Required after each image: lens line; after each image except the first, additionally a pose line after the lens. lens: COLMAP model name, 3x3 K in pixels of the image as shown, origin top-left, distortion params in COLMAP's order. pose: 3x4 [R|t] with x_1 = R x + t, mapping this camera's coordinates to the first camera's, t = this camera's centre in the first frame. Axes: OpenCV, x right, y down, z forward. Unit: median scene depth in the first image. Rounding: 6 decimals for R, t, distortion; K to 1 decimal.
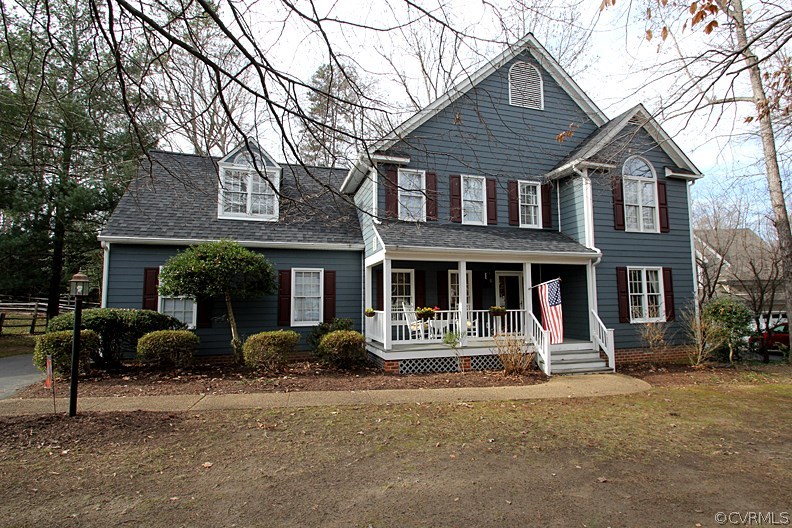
lens RADIAL K [[367.9, 0, 405.1], [0, 367.9, 267.1], [0, 0, 1]] dist [0.023402, -0.024604]
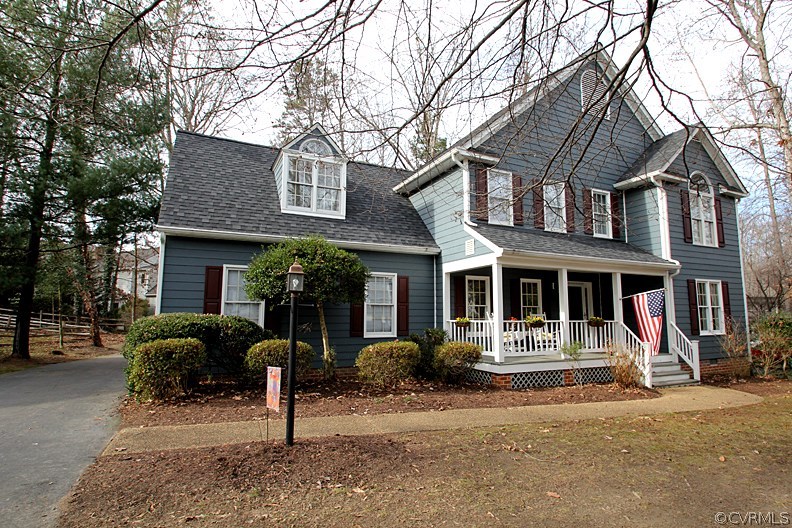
lens RADIAL K [[387.2, 0, 395.5], [0, 387.2, 271.8], [0, 0, 1]] dist [0.002937, 0.000272]
pose [[0.989770, 0.026472, 0.140194, -0.372113], [-0.023293, 0.999434, -0.024273, 0.023691], [-0.140757, 0.020759, 0.989827, 0.066250]]
